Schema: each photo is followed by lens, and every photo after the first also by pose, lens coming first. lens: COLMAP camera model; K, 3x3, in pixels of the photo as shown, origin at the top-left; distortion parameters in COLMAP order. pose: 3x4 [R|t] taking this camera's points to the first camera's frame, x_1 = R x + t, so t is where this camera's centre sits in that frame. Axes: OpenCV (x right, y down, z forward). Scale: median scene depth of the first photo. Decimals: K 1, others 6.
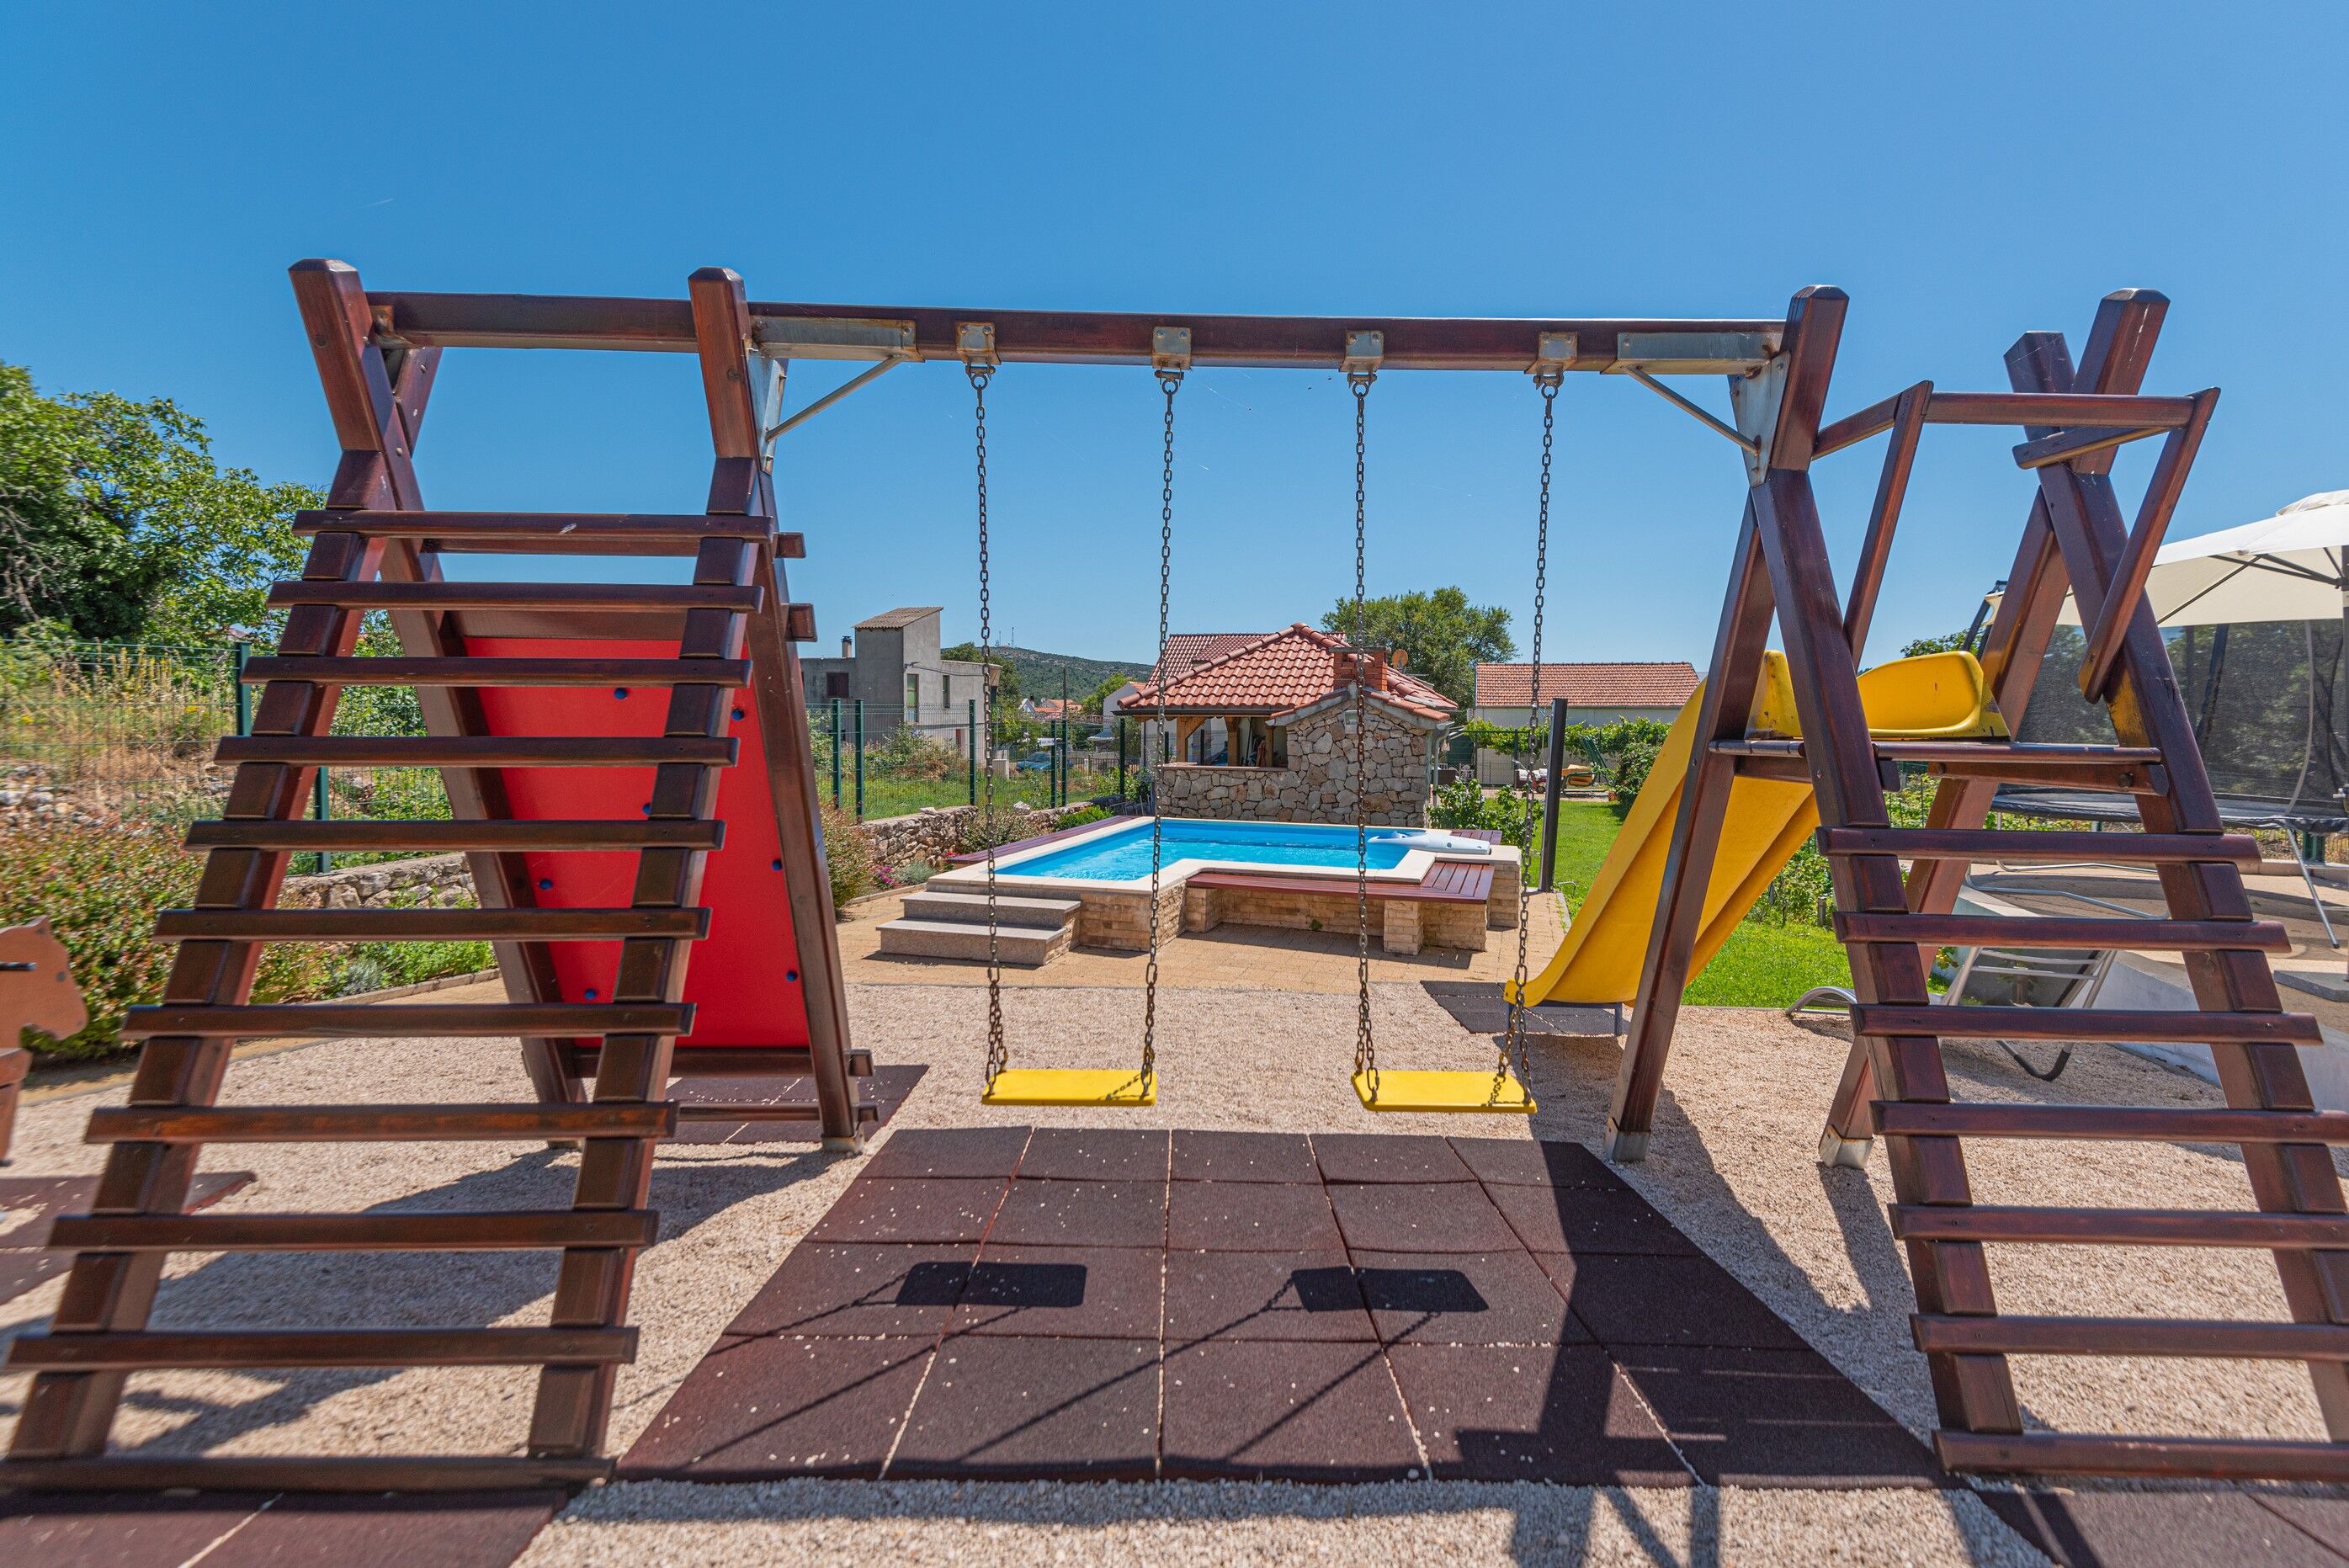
lens RADIAL K [[1083.2, 0, 1174.3], [0, 1083.2, 785.7], [0, 0, 1]] dist [0.021467, -0.001324]
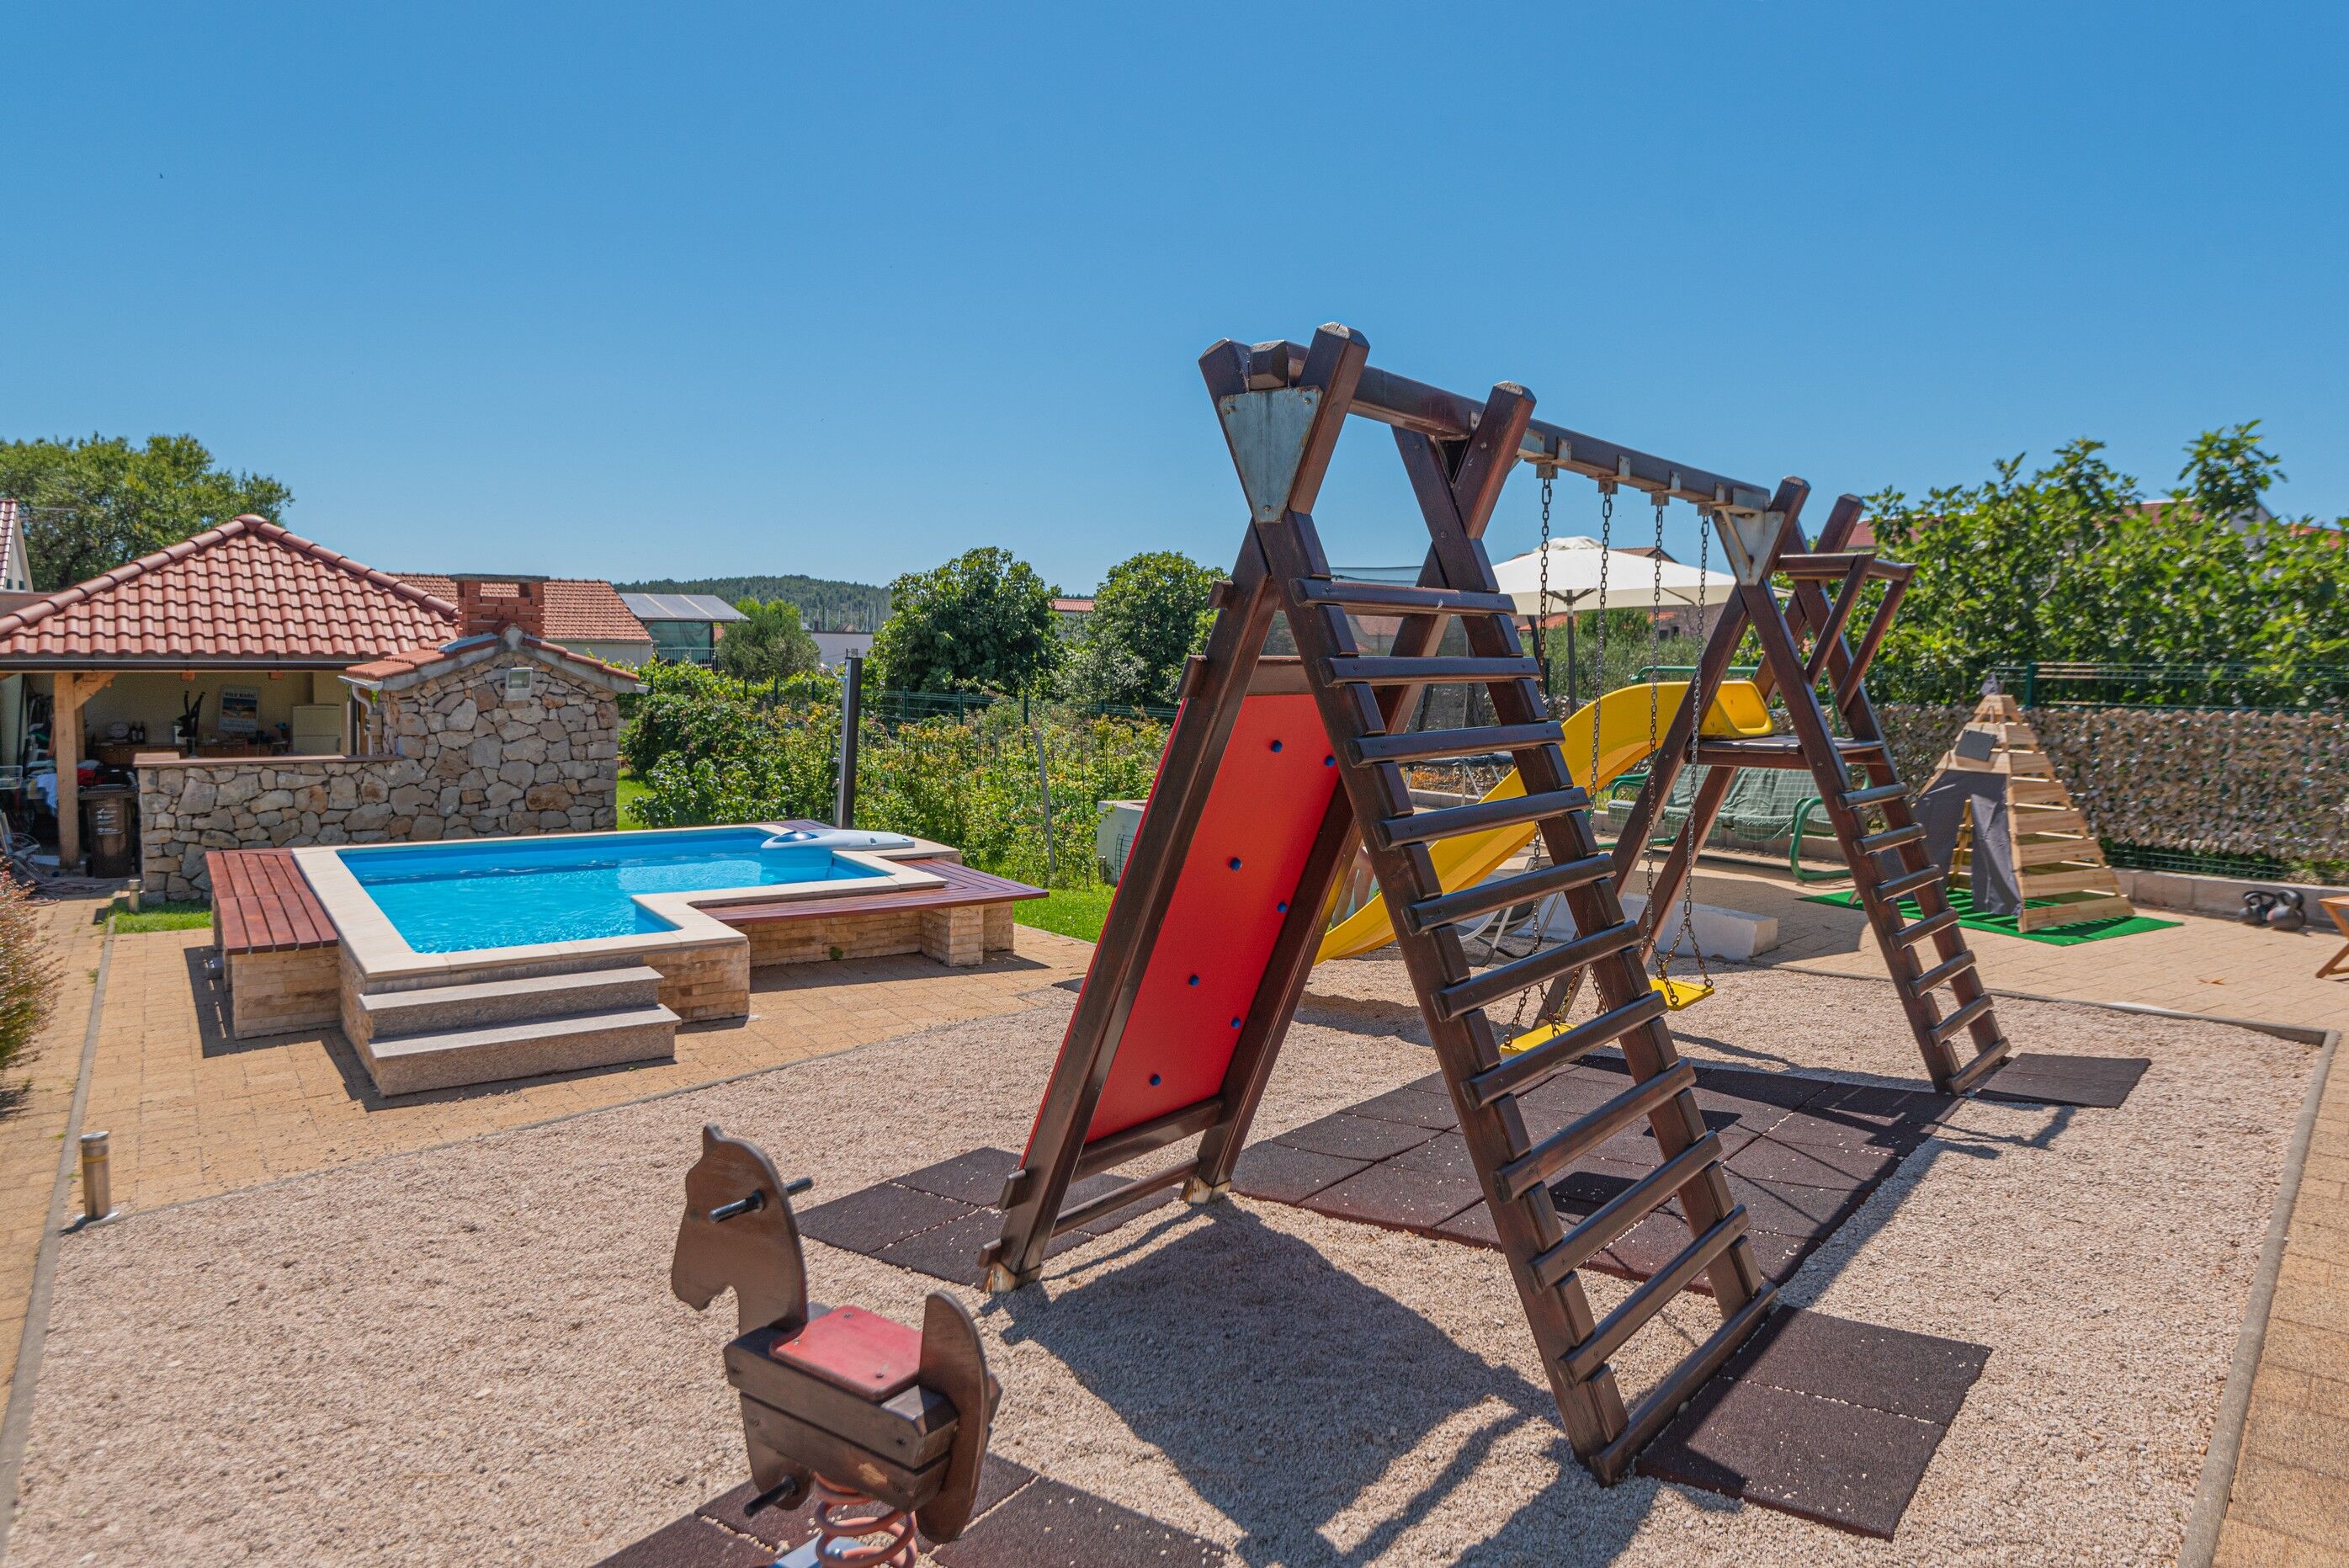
lens RADIAL K [[1561.6, 0, 1173.9], [0, 1561.6, 785.2], [0, 0, 1]] dist [0.022736, -0.000258]
pose [[0.624671, -0.071001, 0.777654, -0.358329], [0.047108, 0.997471, 0.053229, -0.027655], [-0.779466, 0.003383, 0.626435, 0.040472]]
